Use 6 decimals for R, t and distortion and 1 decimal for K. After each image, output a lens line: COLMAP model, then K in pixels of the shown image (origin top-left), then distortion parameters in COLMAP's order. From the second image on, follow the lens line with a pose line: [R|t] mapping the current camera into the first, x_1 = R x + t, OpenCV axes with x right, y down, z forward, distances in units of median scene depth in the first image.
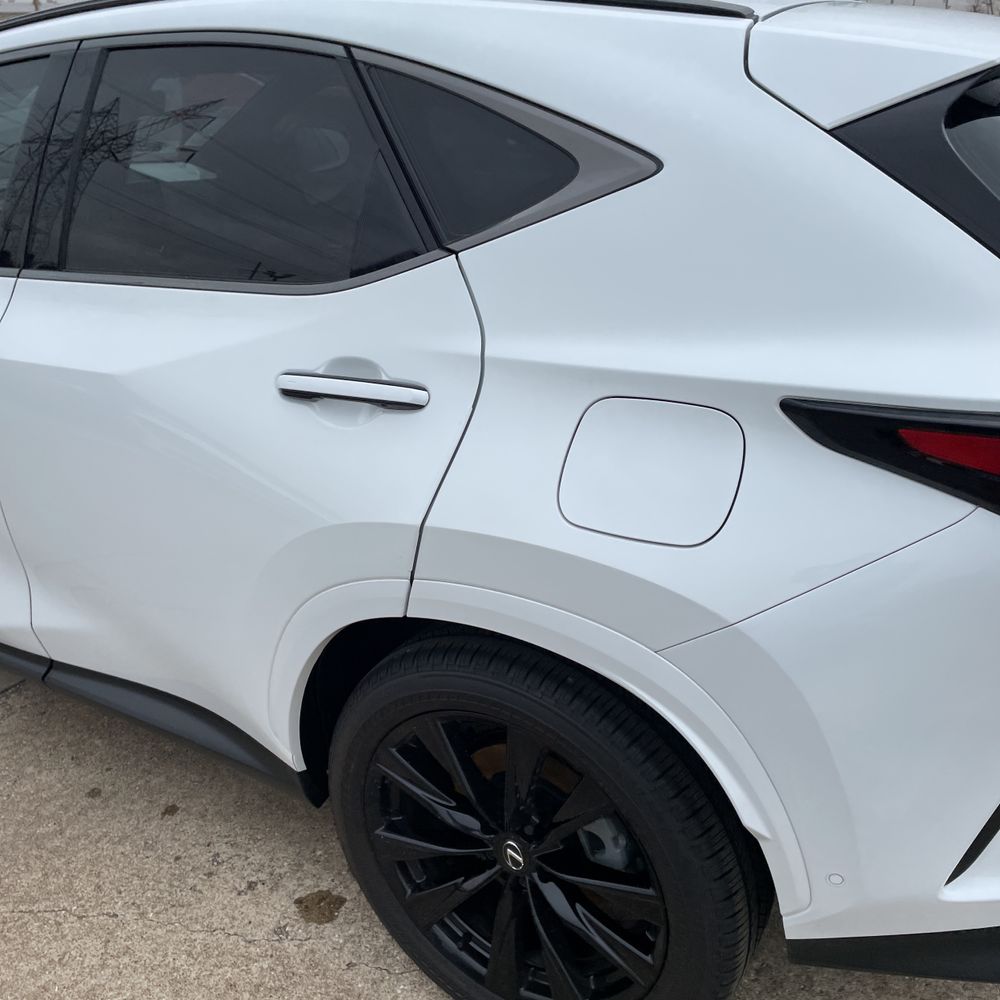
lens RADIAL K [[980.2, 0, 542.3], [0, 980.2, 537.5], [0, 0, 1]] dist [0.068635, -0.063129]
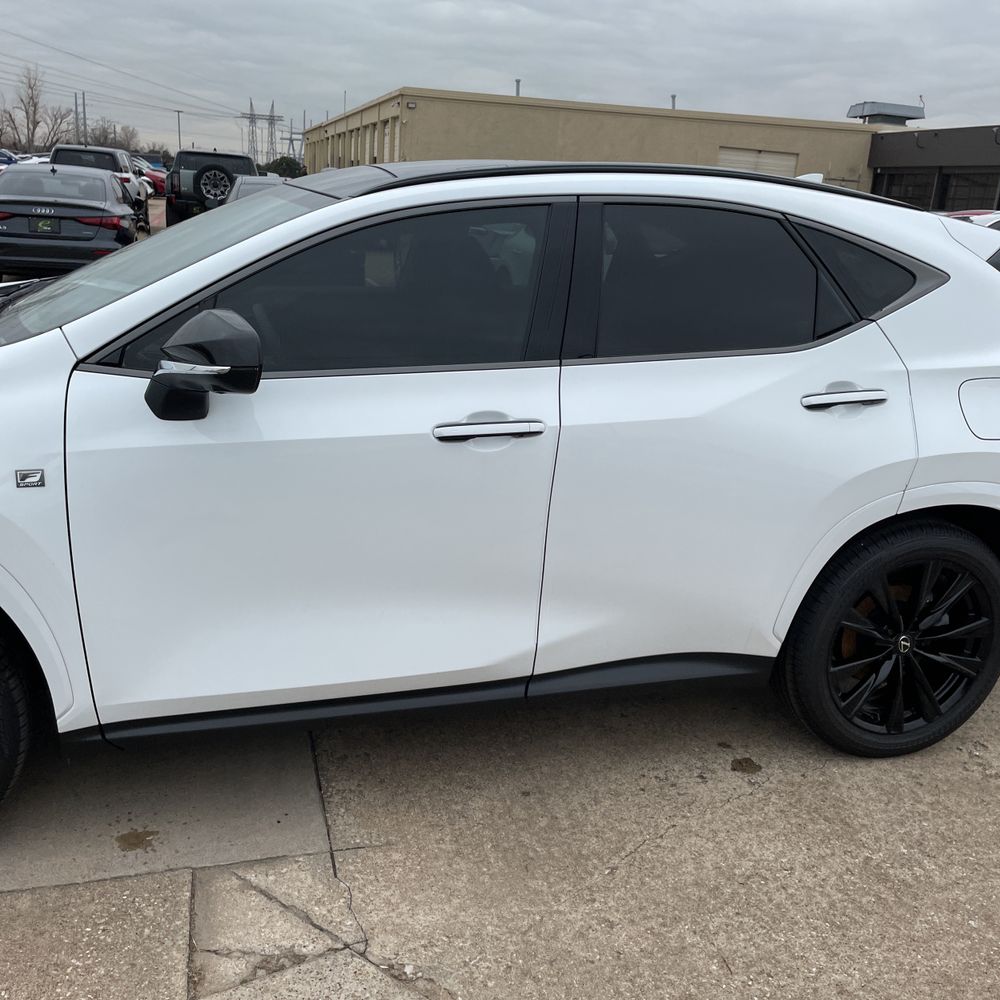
lens RADIAL K [[965.9, 0, 500.0], [0, 965.9, 544.6], [0, 0, 1]] dist [0.111301, -0.103136]
pose [[0.663358, -0.197982, 0.721637, -1.654692], [0.265790, 0.963821, 0.020101, -0.082514], [-0.699508, 0.178470, 0.691980, 0.213977]]
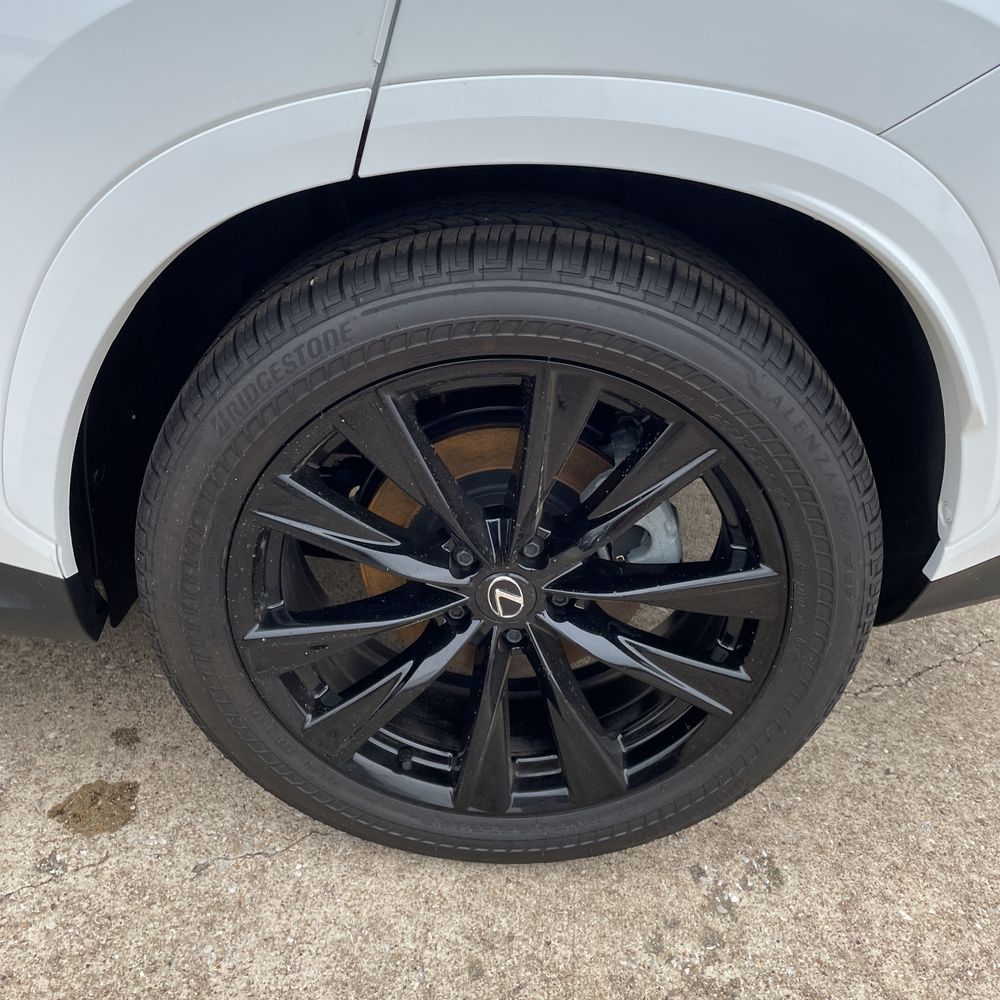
lens RADIAL K [[915.3, 0, 476.2], [0, 915.3, 487.3], [0, 0, 1]] dist [0.060405, -0.085395]
pose [[0.863213, -0.188813, 0.468202, -0.288137], [0.145298, 0.981103, 0.127770, 0.158094], [-0.483479, -0.042263, 0.874335, 0.449056]]
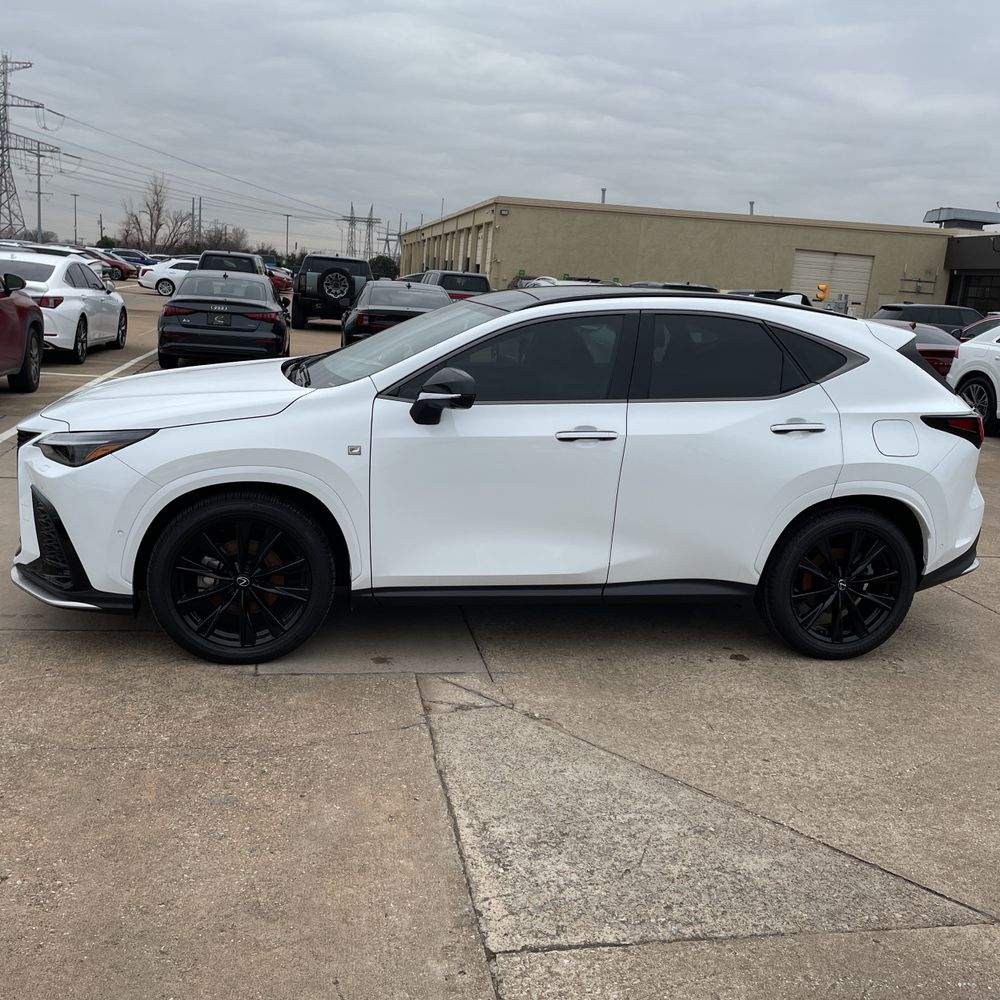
lens RADIAL K [[965.9, 0, 500.0], [0, 965.9, 544.6], [0, 0, 1]] dist [0.111301, -0.103136]
pose [[0.721551, -0.113408, 0.683010, -2.488920], [0.231806, 0.969131, -0.083970, 0.198686], [-0.652404, 0.218915, 0.725566, -0.419366]]
